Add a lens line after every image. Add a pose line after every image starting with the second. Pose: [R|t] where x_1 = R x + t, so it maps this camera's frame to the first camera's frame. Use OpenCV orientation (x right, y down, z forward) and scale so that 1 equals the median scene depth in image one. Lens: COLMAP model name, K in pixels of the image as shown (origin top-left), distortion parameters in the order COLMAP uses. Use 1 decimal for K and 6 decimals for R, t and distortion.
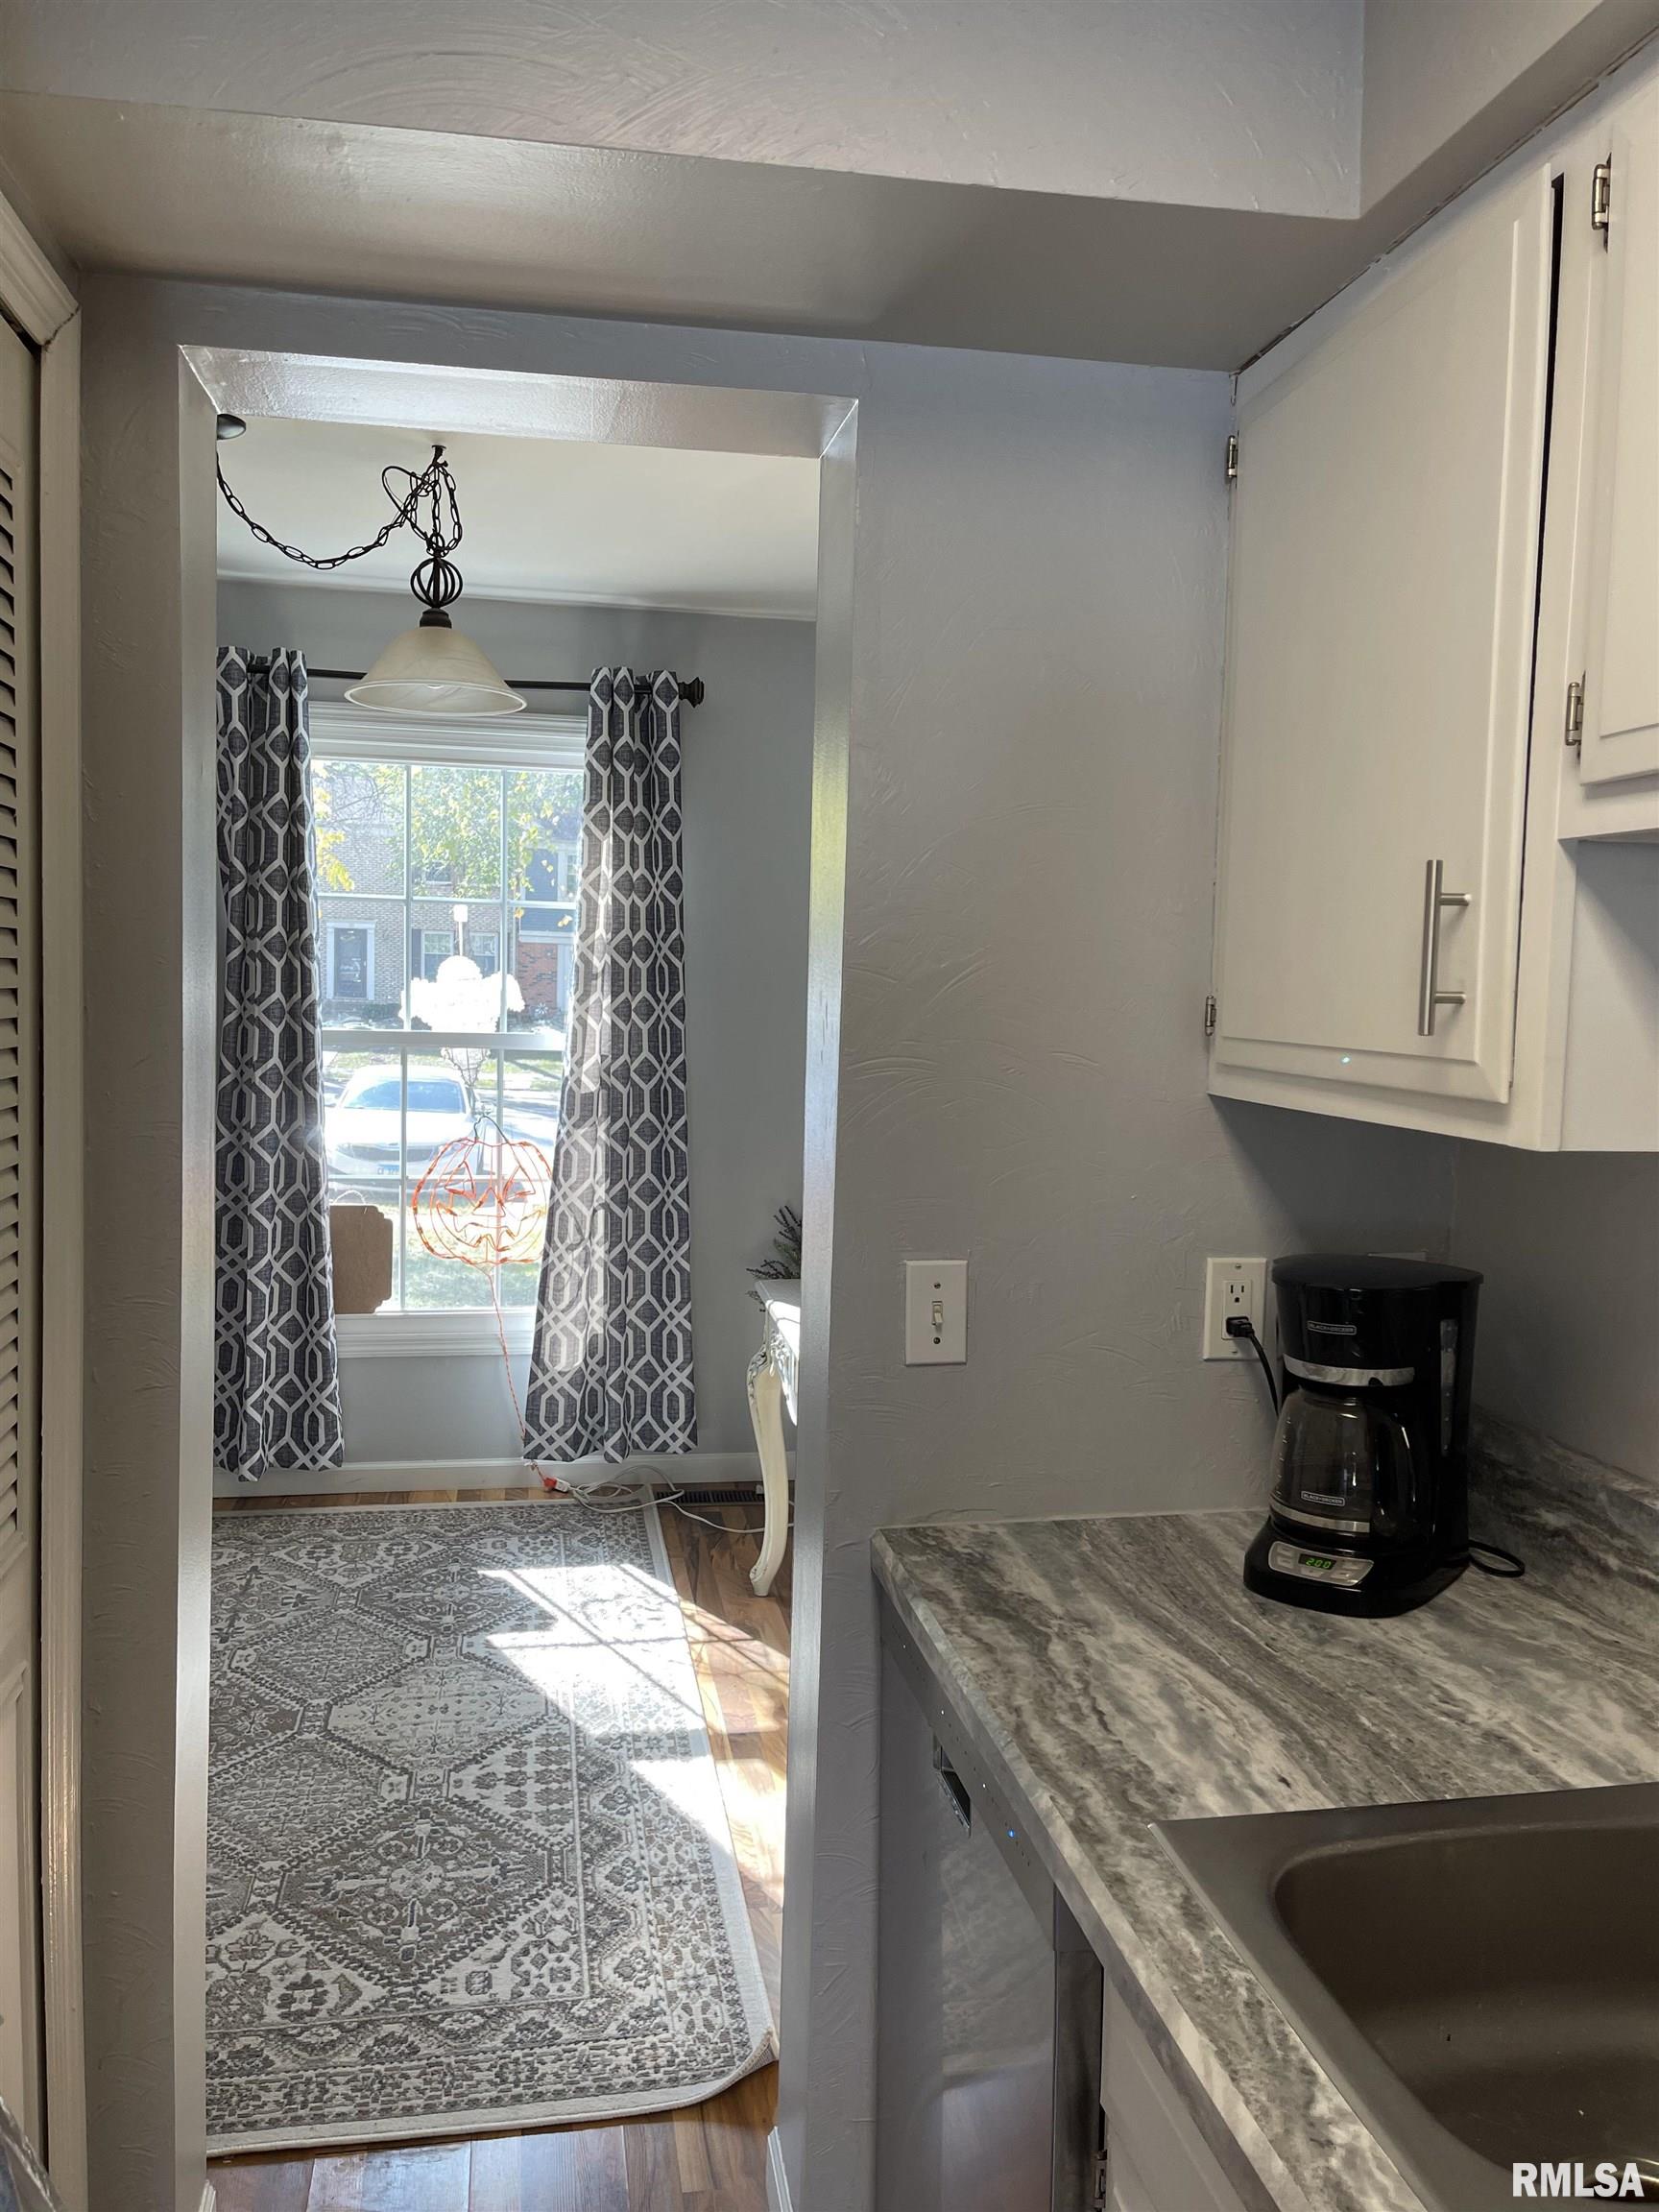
lens RADIAL K [[1671.9, 0, 867.2], [0, 1671.9, 1096.4], [0, 0, 1]] dist [0.066285, -0.082789]
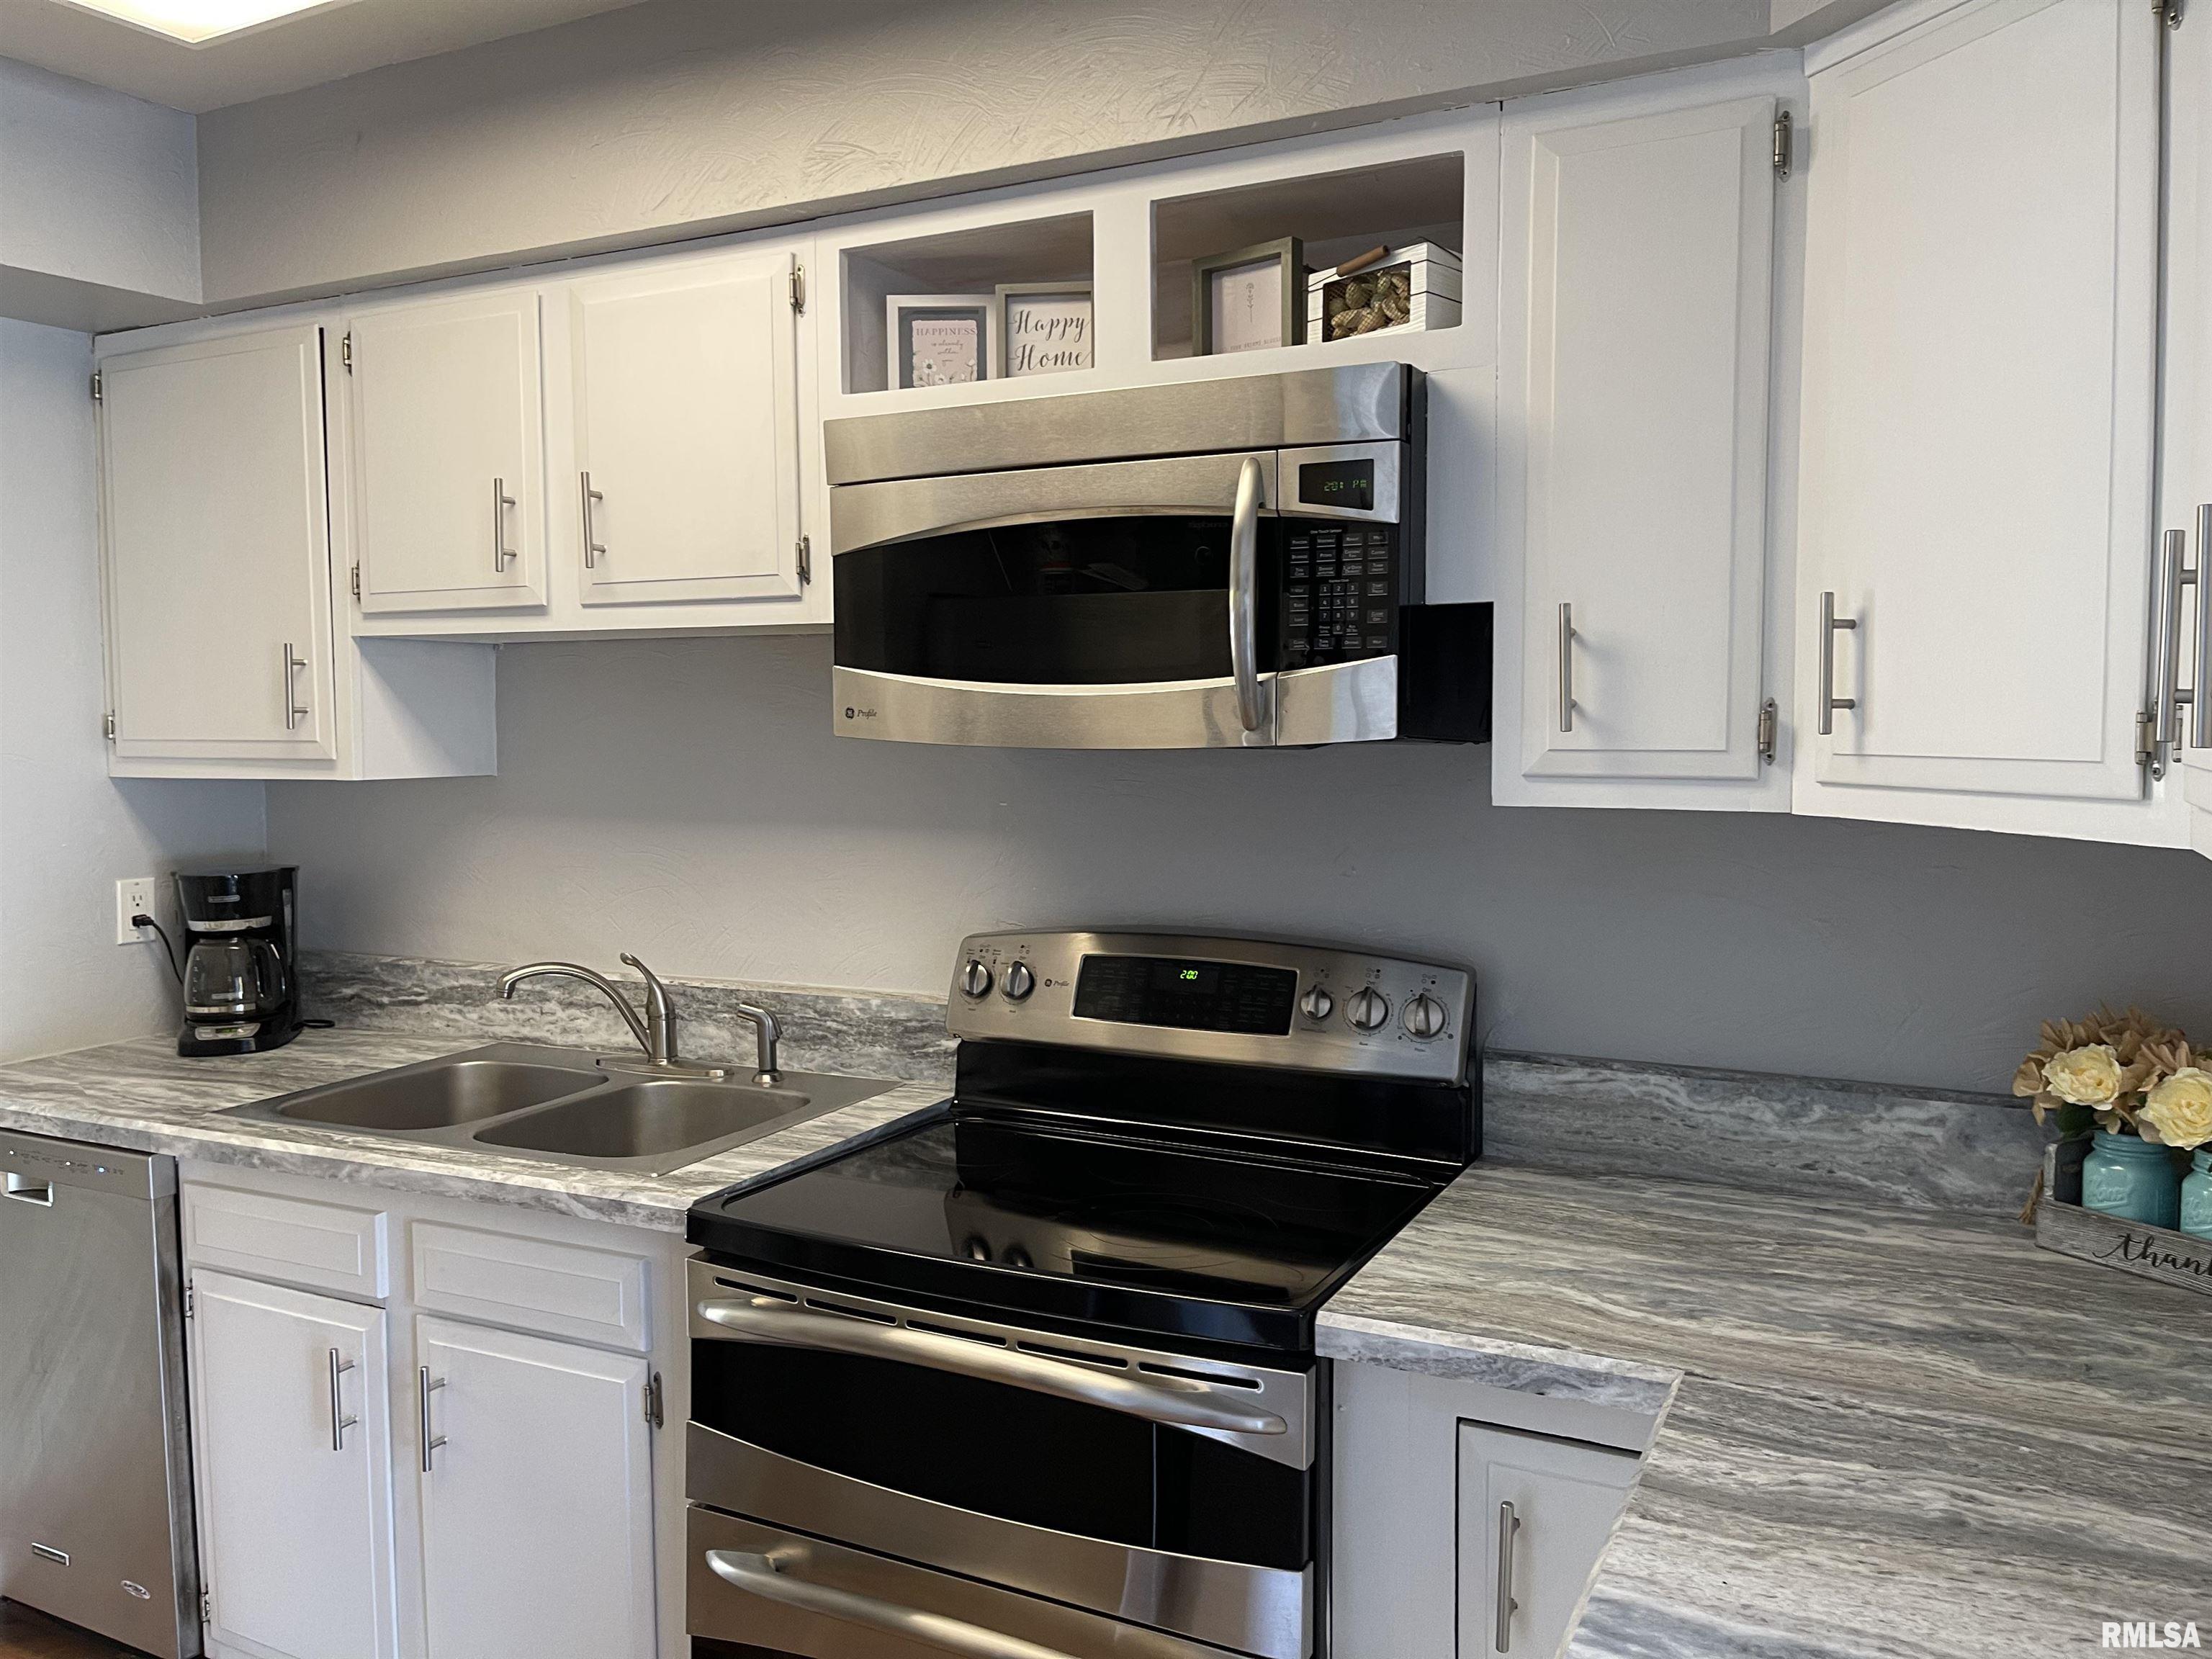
lens RADIAL K [[1671.9, 0, 1091.8], [0, 1671.9, 809.1], [0, 0, 1]] dist [0.066285, -0.082789]
pose [[0.620510, -0.068067, 0.781239, -0.588618], [0.075141, 0.996803, 0.027167, 0.068394], [-0.780590, 0.041845, 0.623641, -0.903726]]
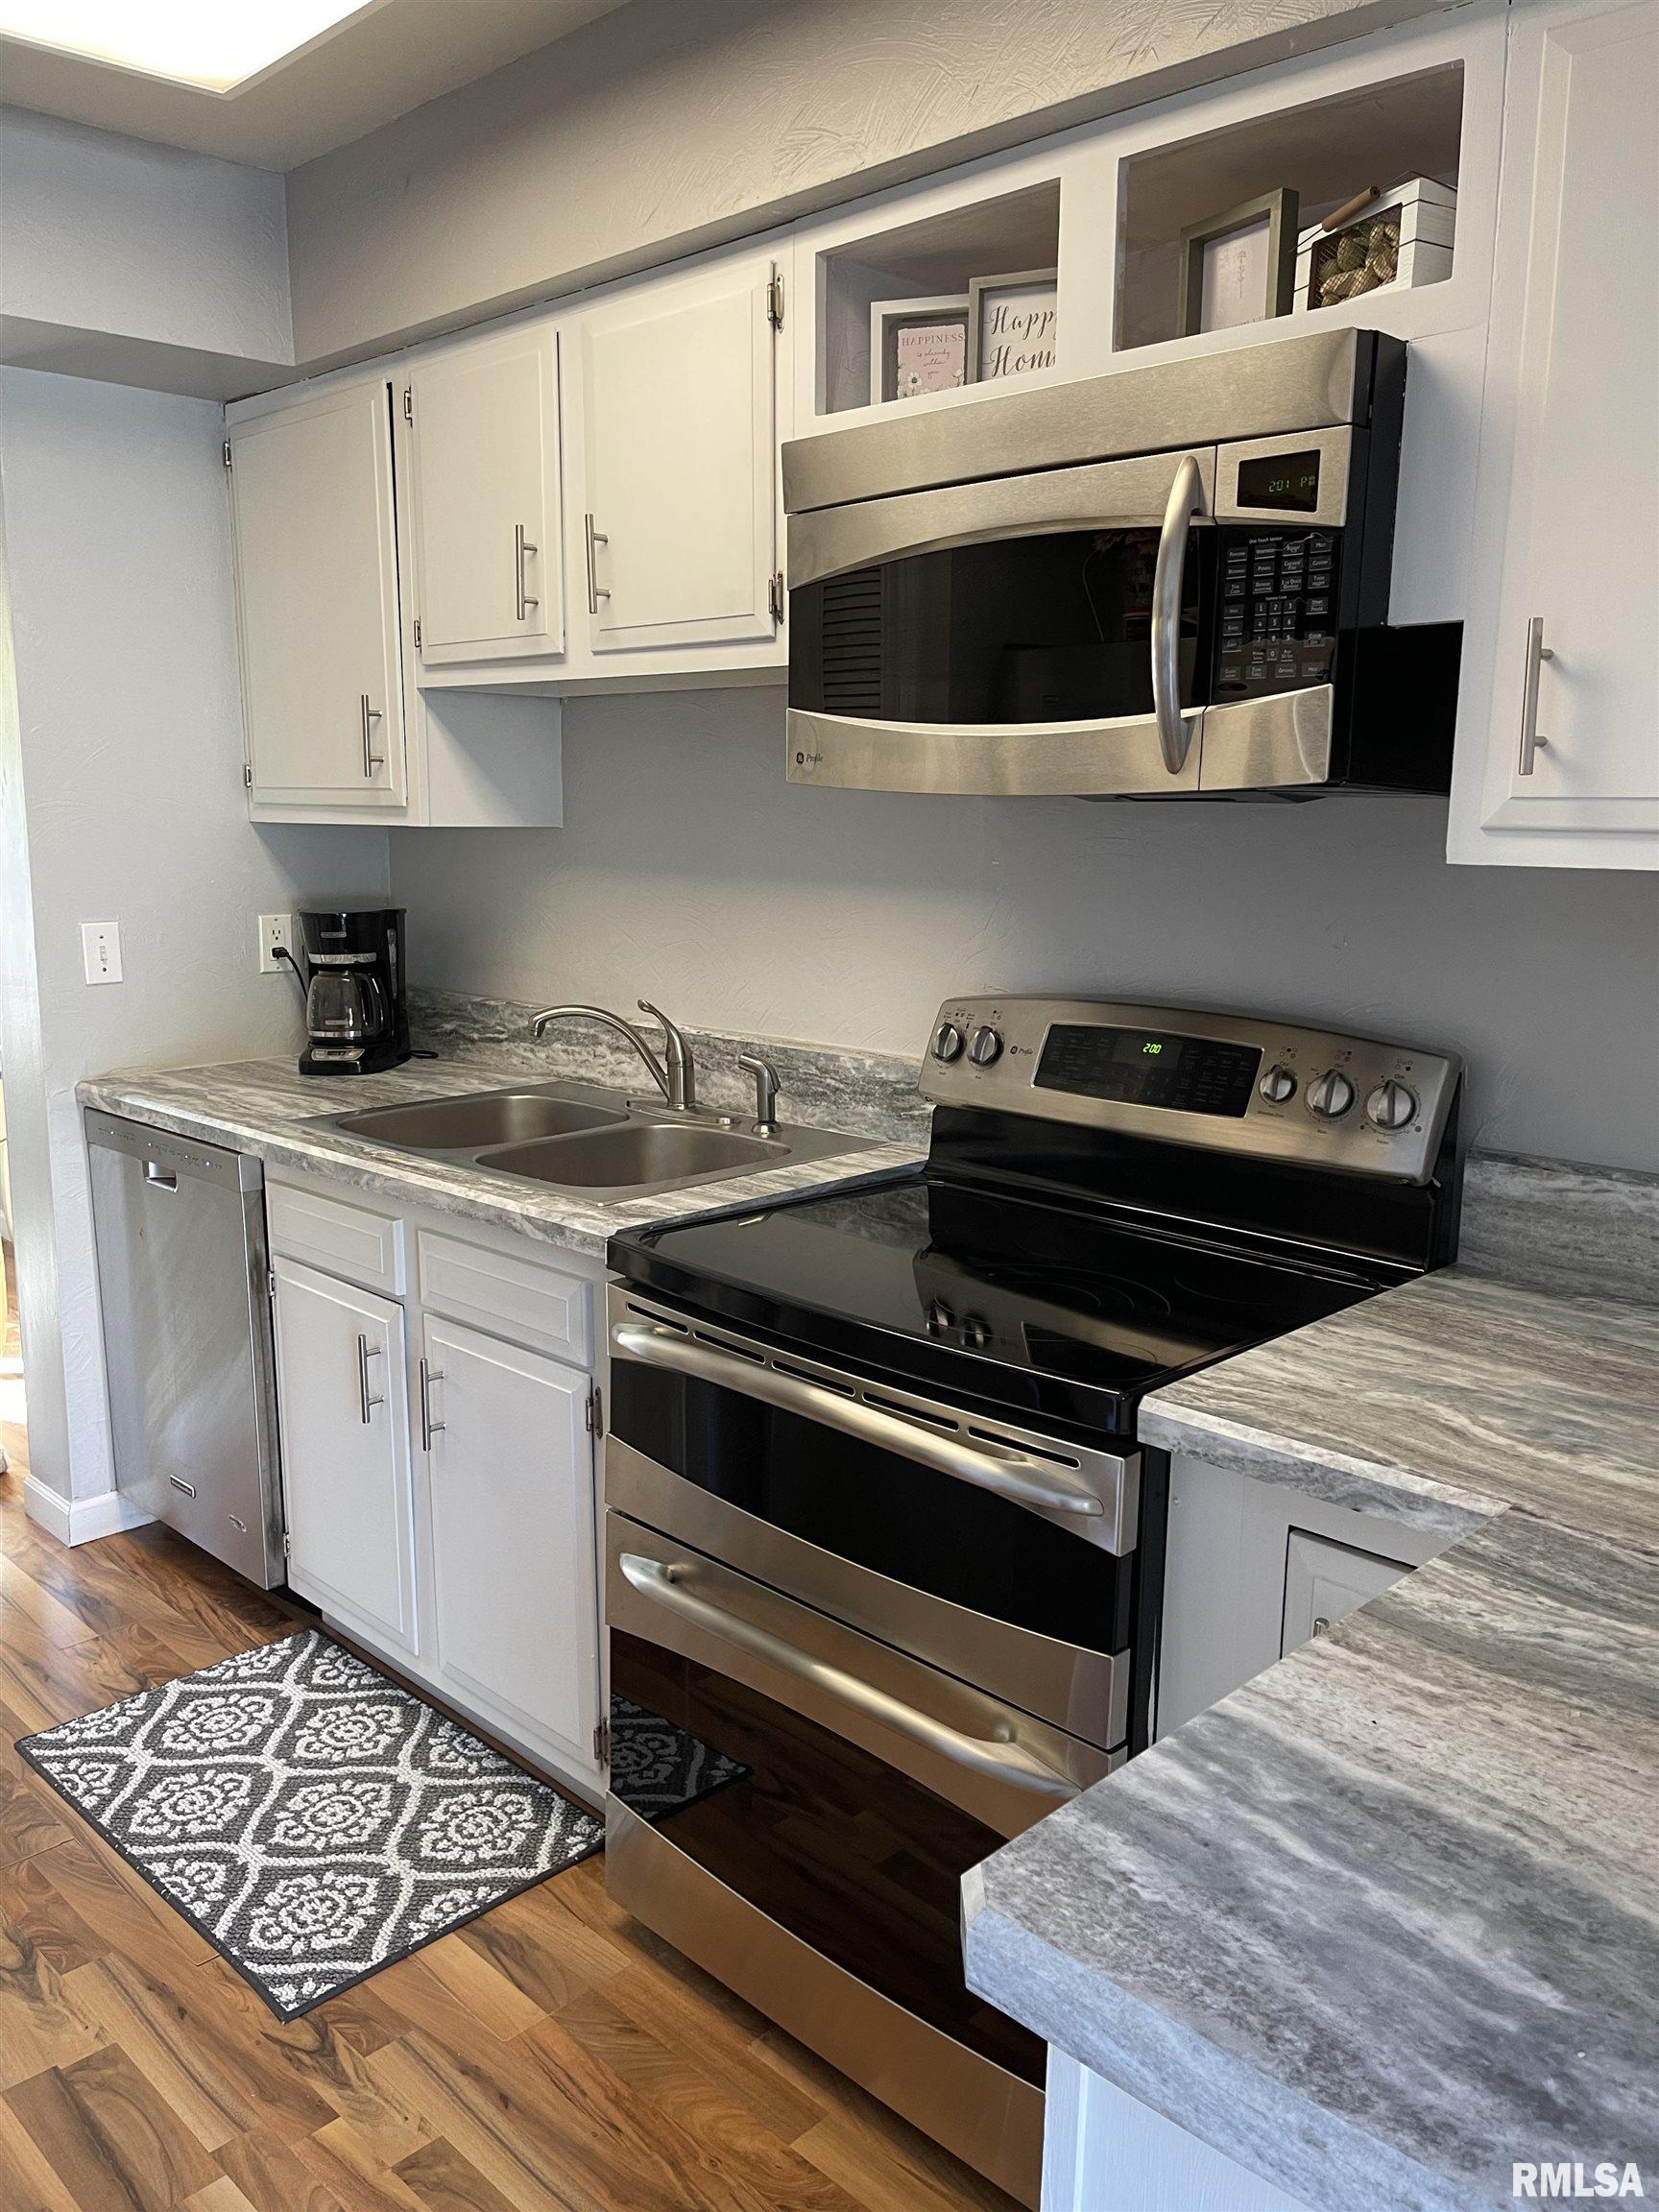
lens RADIAL K [[1671.9, 0, 840.8], [0, 1671.9, 1107.7], [0, 0, 1]] dist [0.066285, -0.082789]
pose [[0.826476, -0.115003, 0.551101, -0.366860], [0.049211, 0.989924, 0.132776, 0.114220], [-0.560817, -0.082616, 0.823807, -1.044471]]
